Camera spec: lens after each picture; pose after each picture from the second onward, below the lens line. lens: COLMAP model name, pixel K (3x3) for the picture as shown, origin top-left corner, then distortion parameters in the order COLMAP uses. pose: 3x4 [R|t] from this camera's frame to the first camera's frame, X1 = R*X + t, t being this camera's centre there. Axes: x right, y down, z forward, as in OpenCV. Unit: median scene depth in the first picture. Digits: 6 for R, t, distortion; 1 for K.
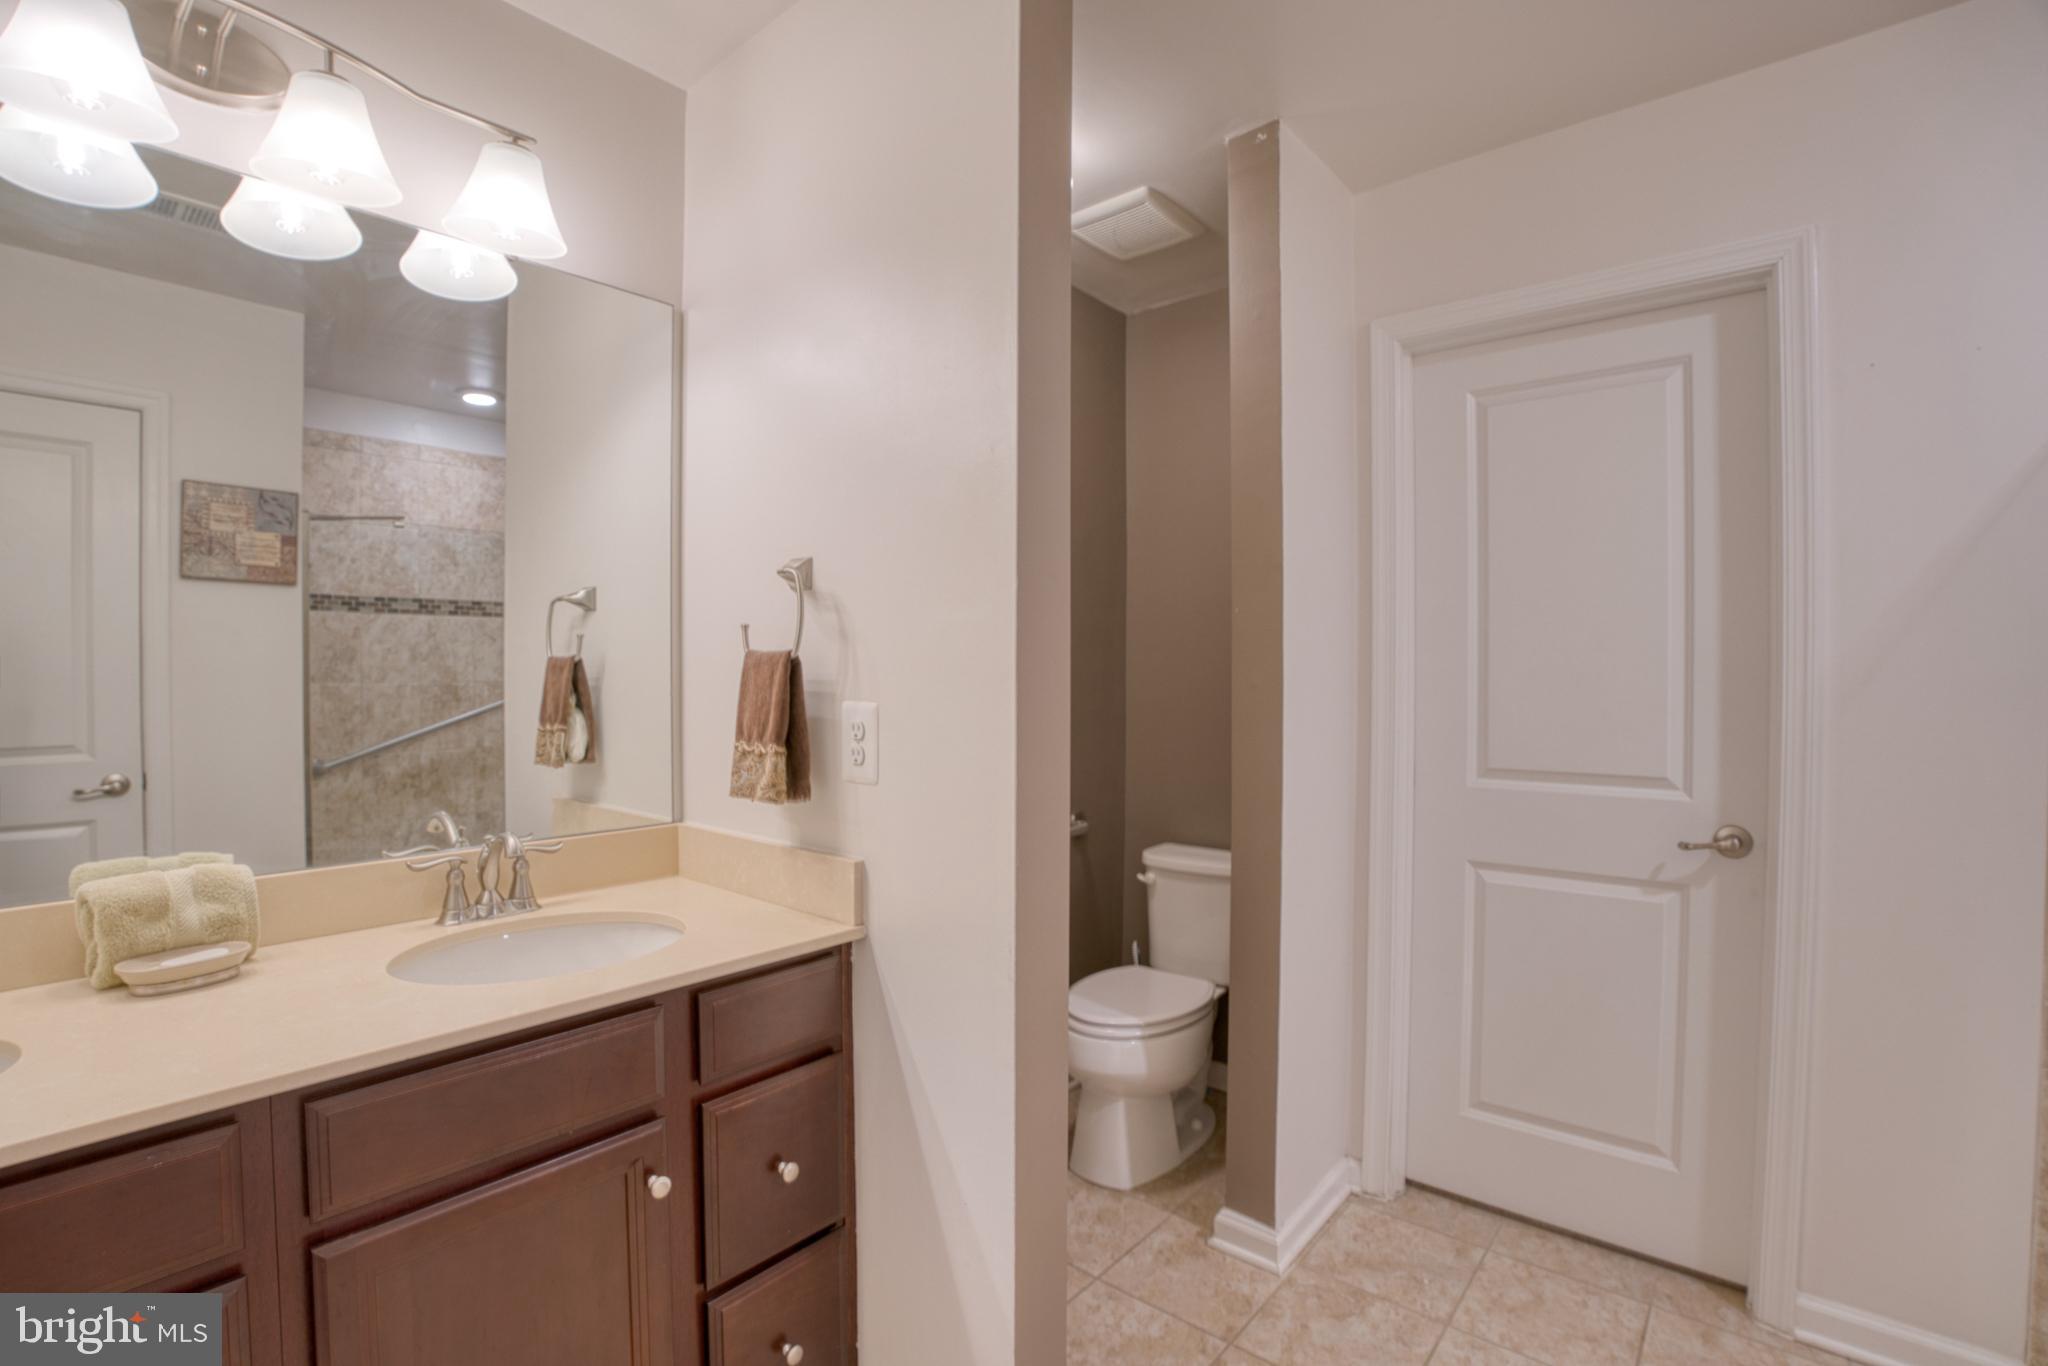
lens RADIAL K [[943.4, 0, 1017.5], [0, 943.4, 688.0], [0, 0, 1]] dist [-0.071044, 0.020662]
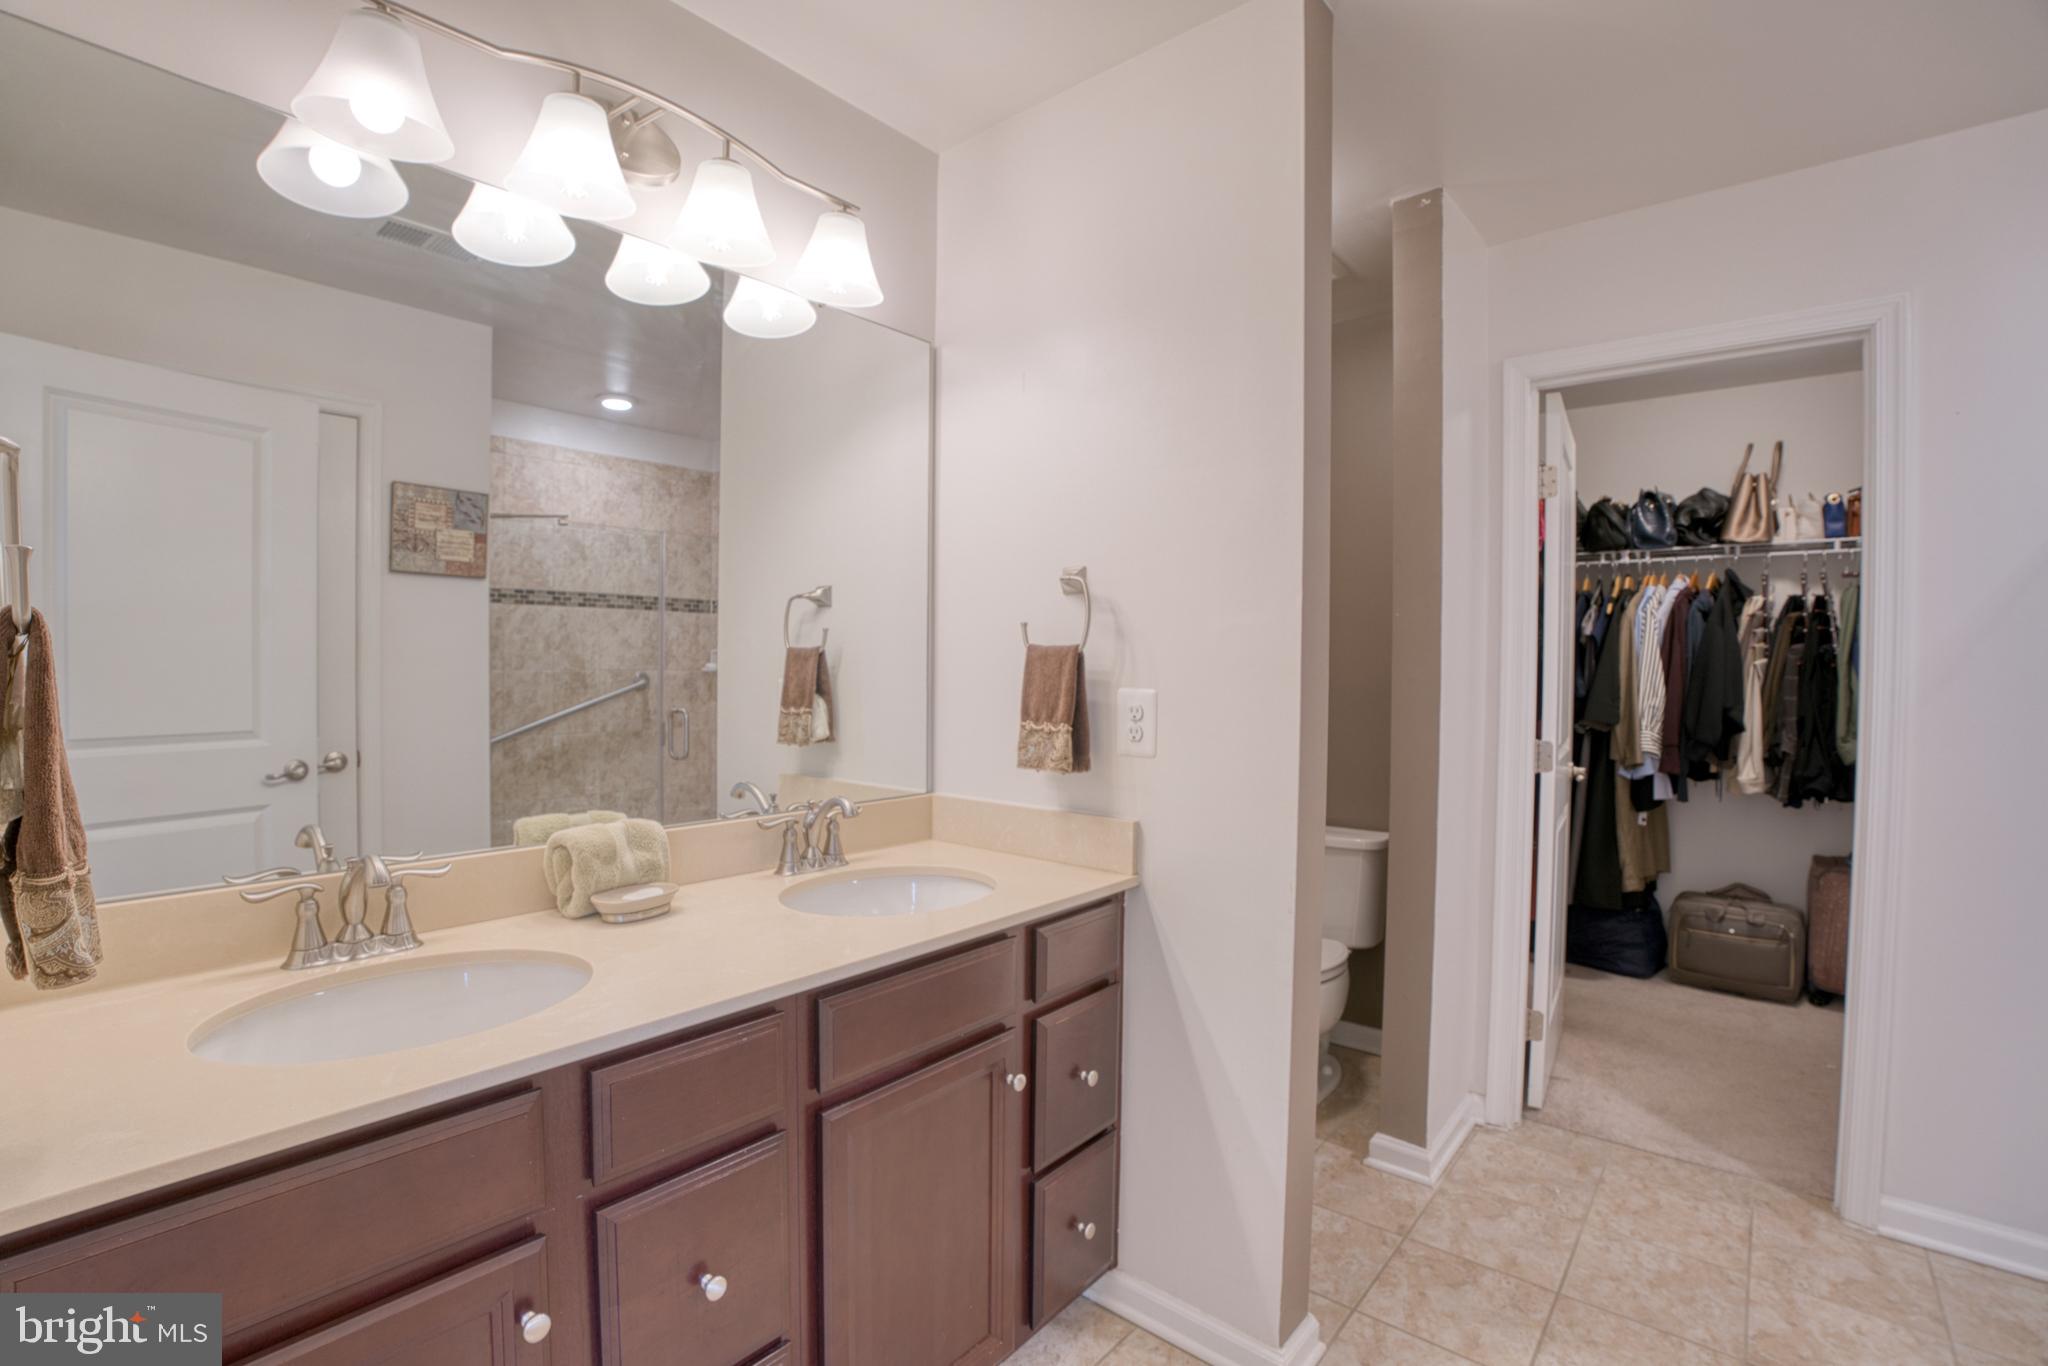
lens RADIAL K [[943.4, 0, 1017.5], [0, 943.4, 688.0], [0, 0, 1]] dist [-0.071044, 0.020662]
pose [[0.999961, 0.008007, 0.003735, -0.256542], [-0.008035, 0.999939, 0.007622, 0.004657], [-0.003674, -0.007652, 0.999964, -0.158095]]
